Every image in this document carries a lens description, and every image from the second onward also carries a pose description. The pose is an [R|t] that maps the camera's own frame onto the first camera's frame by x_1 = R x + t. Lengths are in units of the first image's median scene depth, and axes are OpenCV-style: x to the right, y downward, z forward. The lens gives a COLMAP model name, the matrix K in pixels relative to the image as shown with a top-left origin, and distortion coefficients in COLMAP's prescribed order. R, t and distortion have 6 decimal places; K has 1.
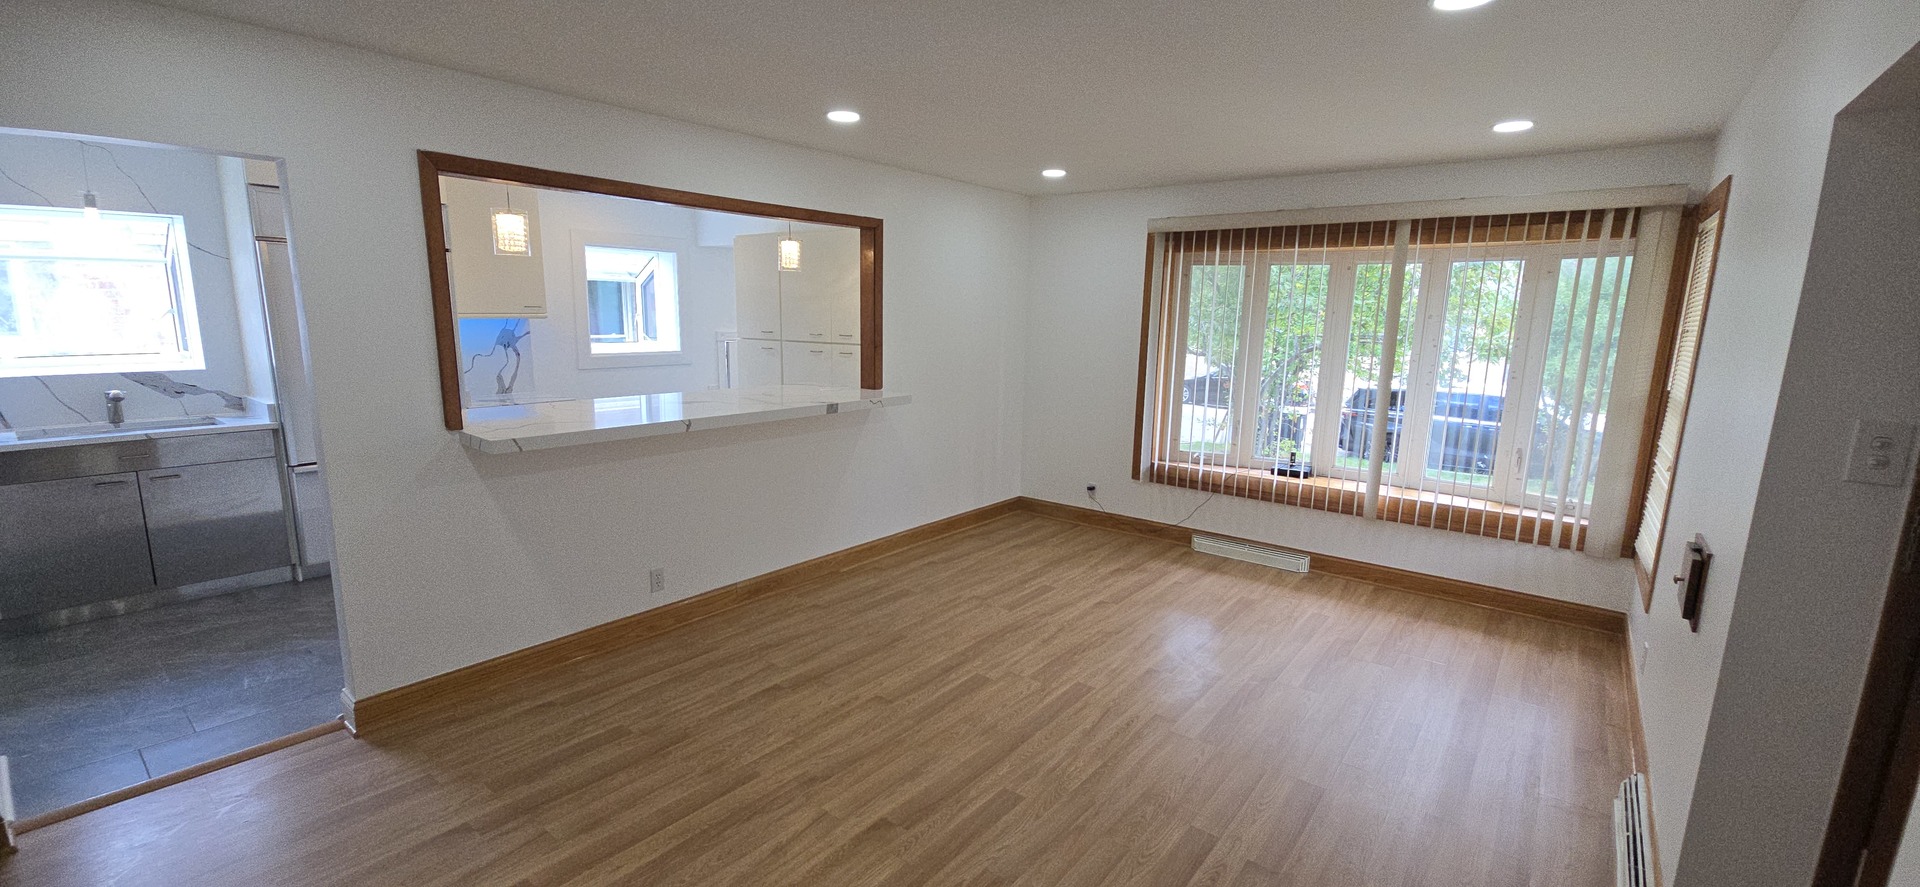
lens RADIAL K [[785.7, 0, 954.1], [0, 785.7, 454.0], [0, 0, 1]] dist [0.000826, 0.000003]
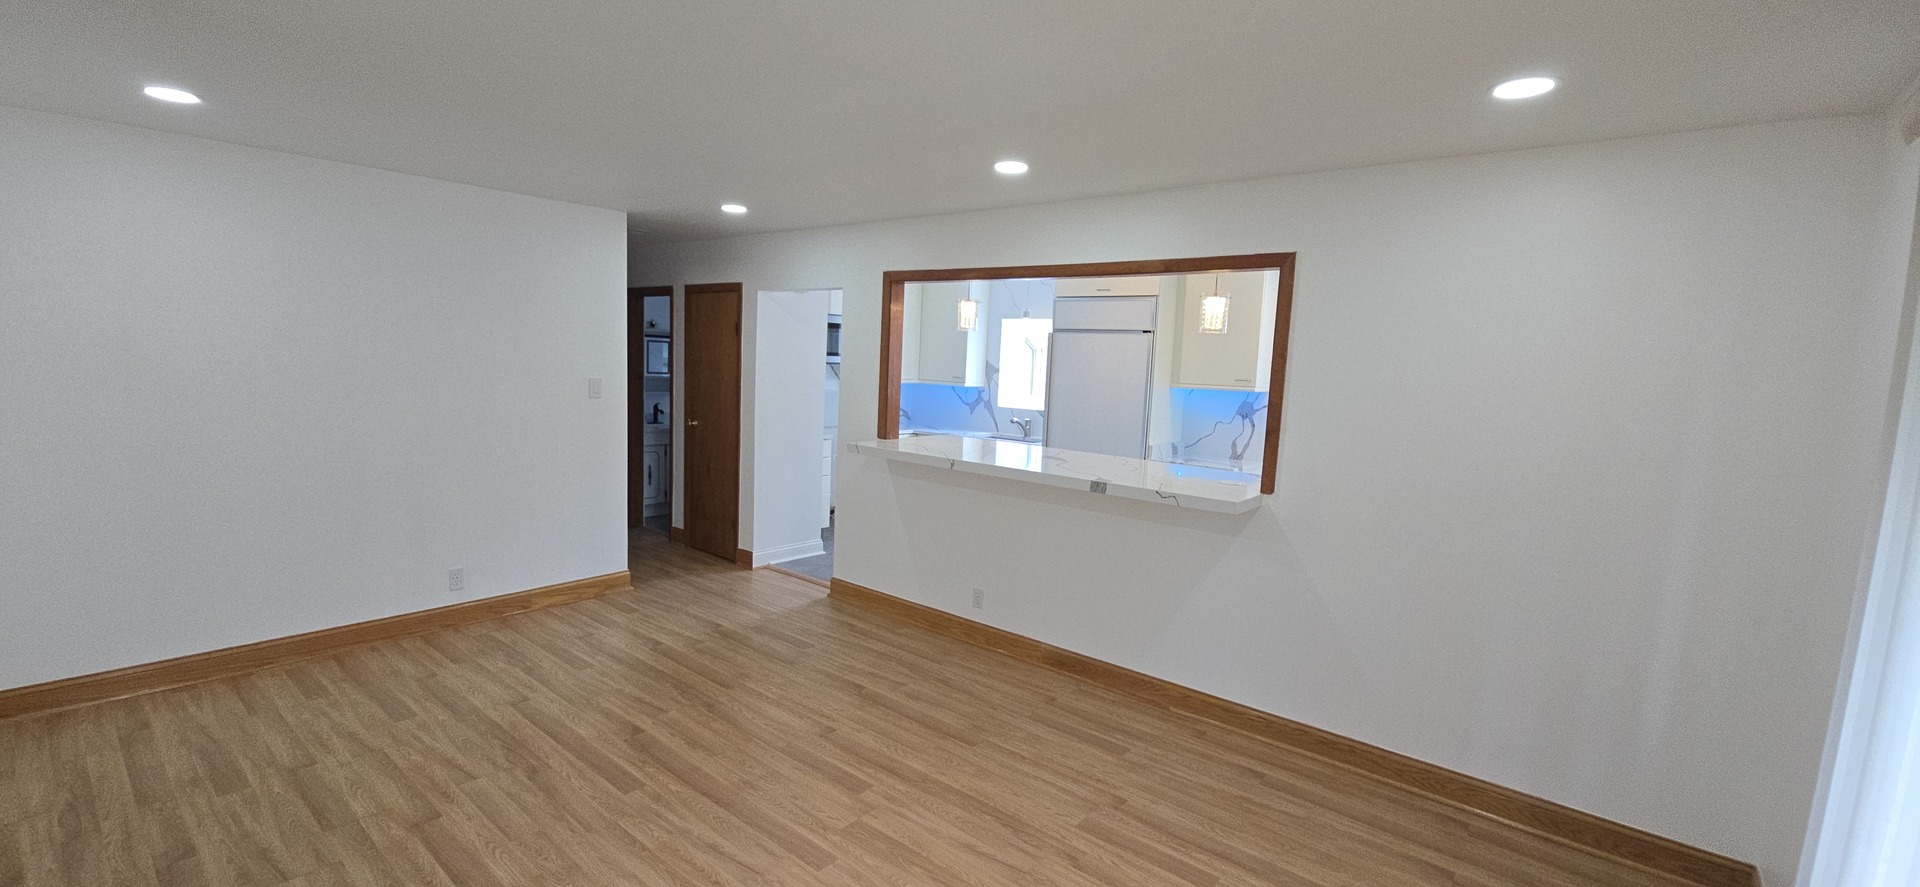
lens RADIAL K [[785.7, 0, 954.1], [0, 785.7, 454.0], [0, 0, 1]] dist [0.000826, 0.000003]
pose [[-0.023511, 0.099226, -0.994787, 0.662820], [-0.226872, 0.968572, 0.101973, -0.137339], [0.973641, 0.228086, -0.000260, 0.796373]]
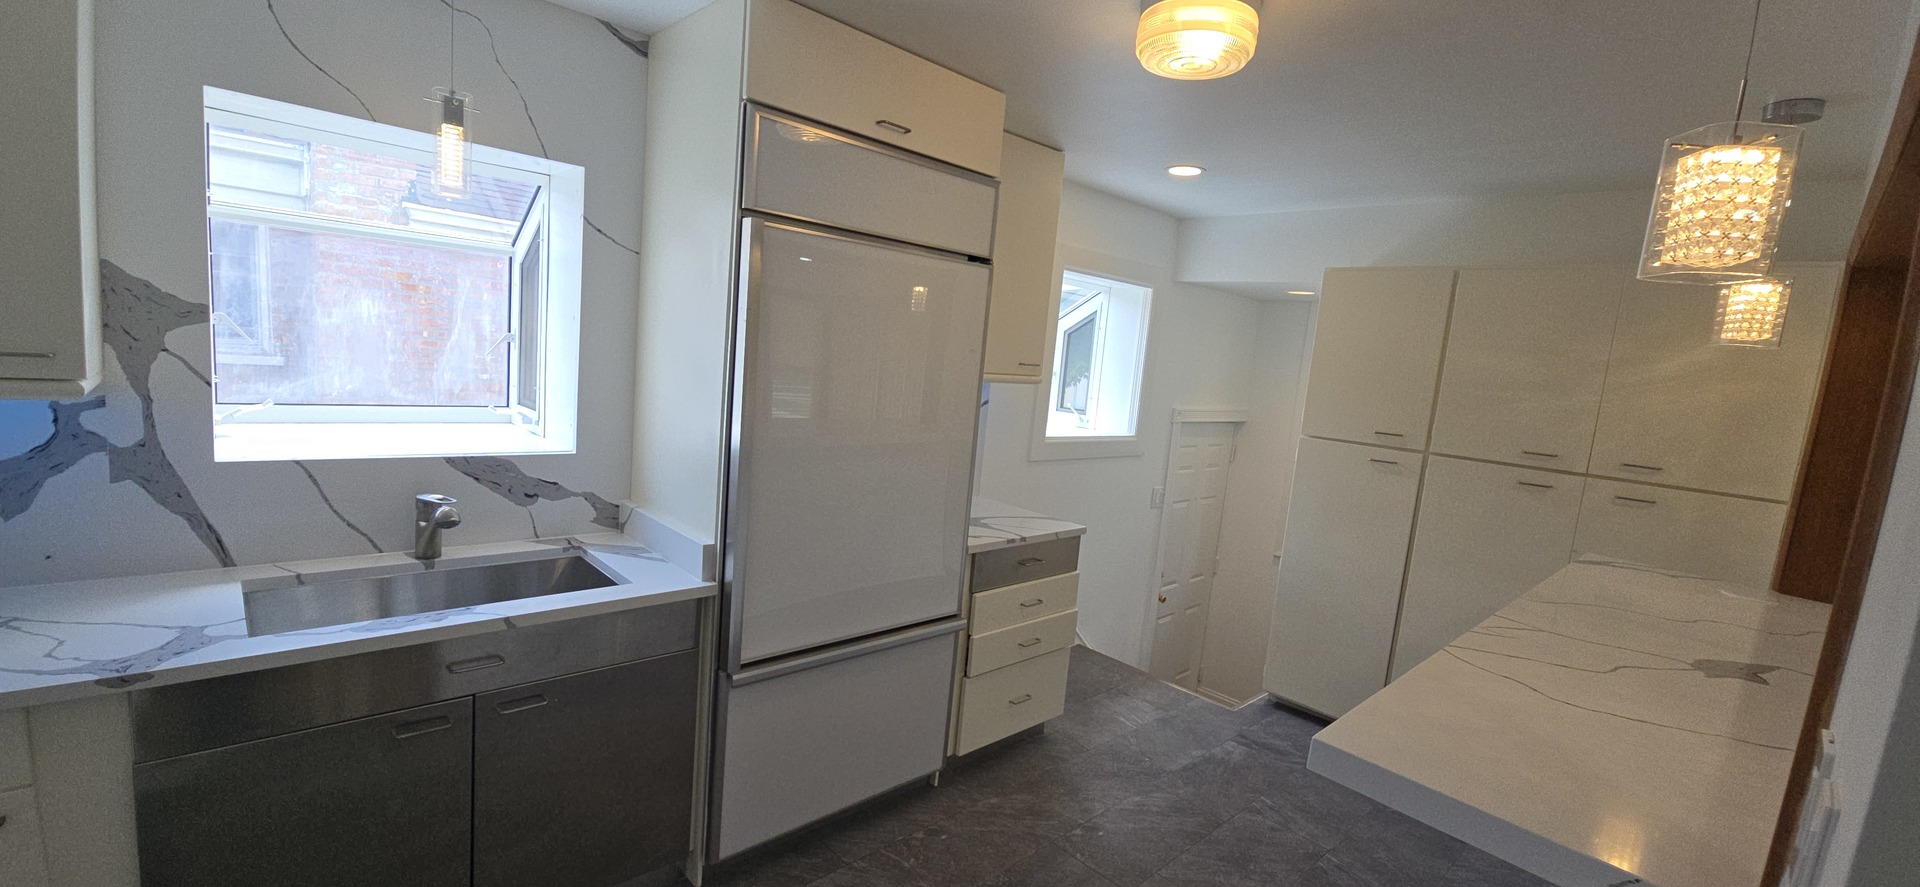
lens RADIAL K [[786.1, 0, 960.8], [0, 786.1, 449.4], [0, 0, 1]] dist [0.021332, 0.000045]
pose [[0.988739, 0.090324, -0.119316, -0.634474], [-0.097399, 0.993733, -0.054851, -0.106473], [0.113614, 0.065855, 0.991340, 0.502494]]
